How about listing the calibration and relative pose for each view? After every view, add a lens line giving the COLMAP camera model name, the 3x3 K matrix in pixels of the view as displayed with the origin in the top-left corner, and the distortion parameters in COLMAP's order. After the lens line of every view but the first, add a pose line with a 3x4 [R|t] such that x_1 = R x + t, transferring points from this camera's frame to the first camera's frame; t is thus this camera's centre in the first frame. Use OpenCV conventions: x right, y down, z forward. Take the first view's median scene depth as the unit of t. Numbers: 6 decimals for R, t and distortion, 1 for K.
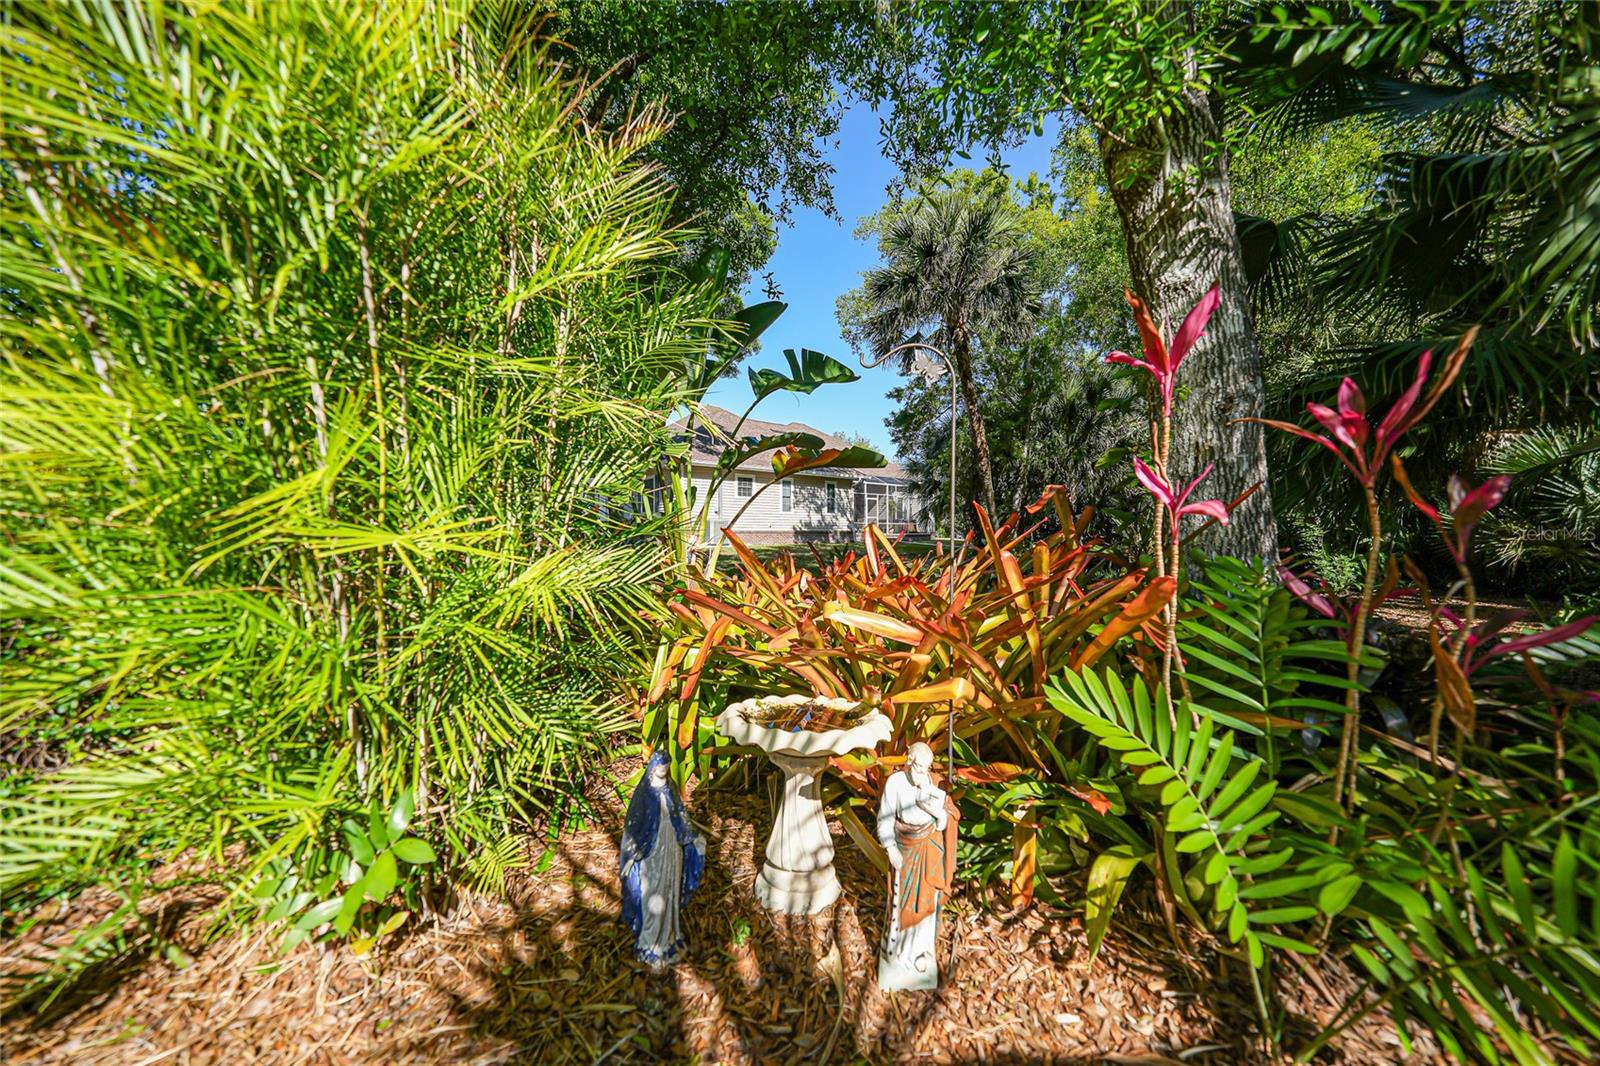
lens RADIAL K [[575.4, 0, 800.0], [0, 575.4, 533.0], [0, 0, 1]] dist [-0.030081, 0.007524]
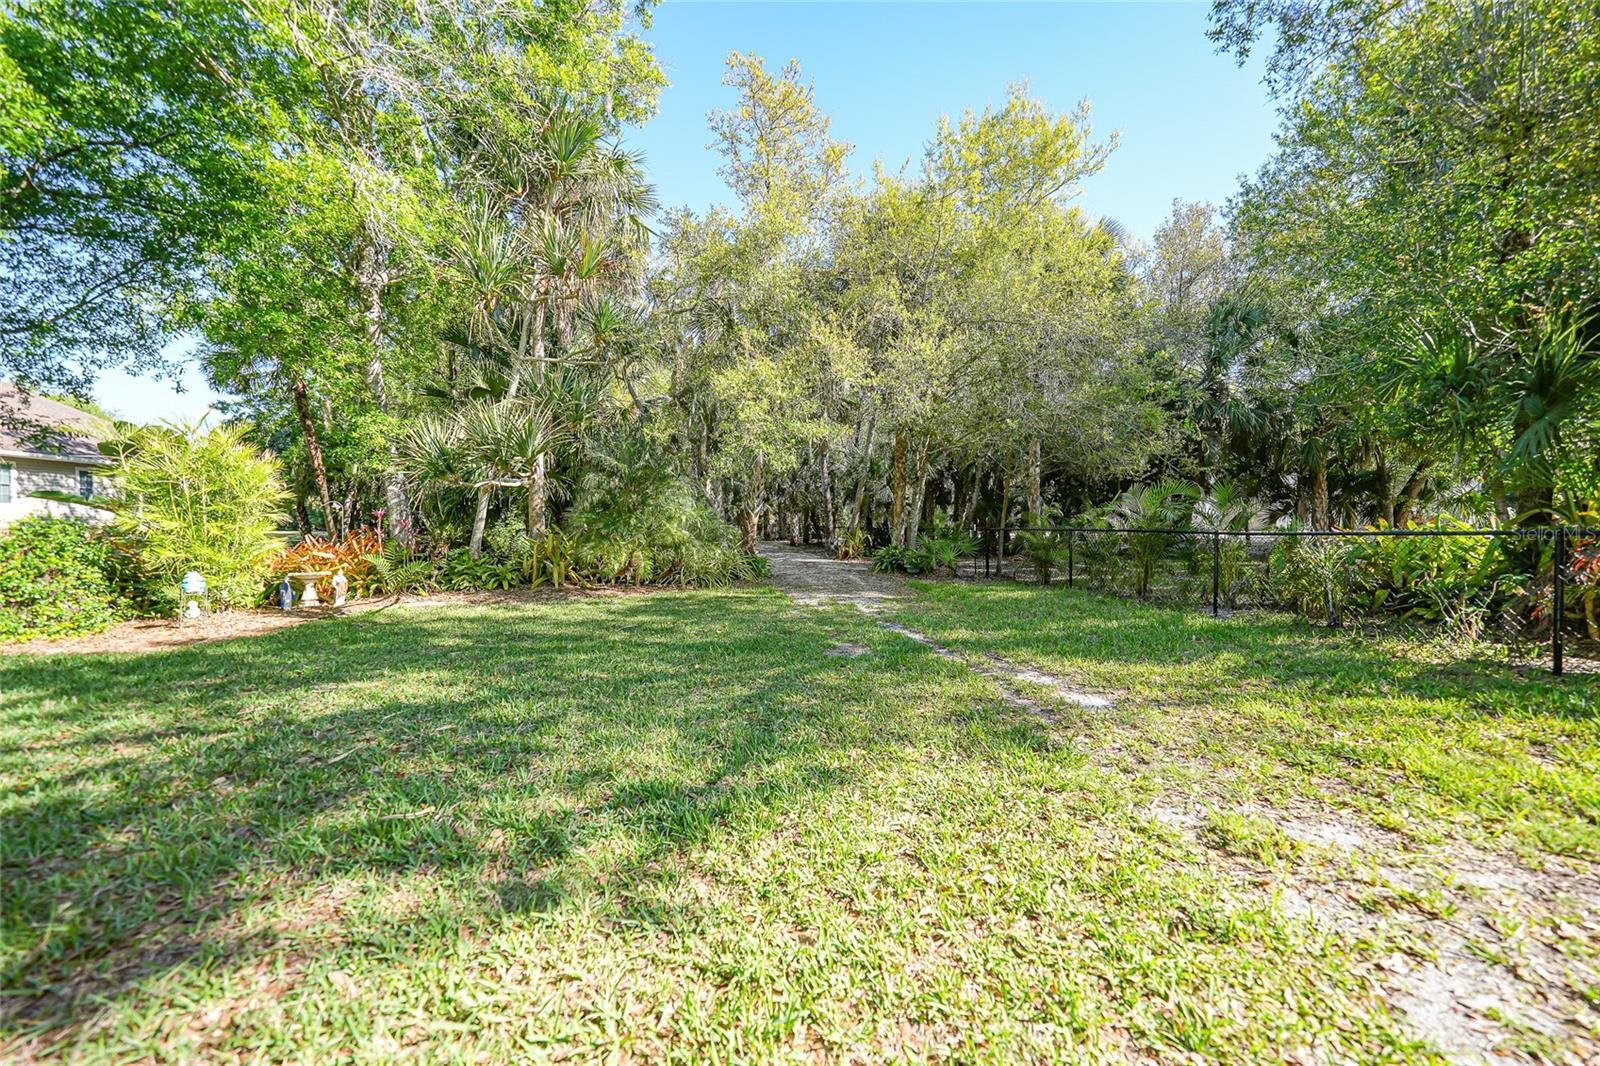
lens RADIAL K [[553.7, 0, 807.7], [0, 553.7, 533.6], [0, 0, 1]] dist [-0.030462, 0.007654]
pose [[0.480568, -0.017896, 0.876775, -2.019393], [-0.000579, 0.999785, 0.020724, -0.126673], [-0.876957, -0.010467, 0.480454, -5.051315]]
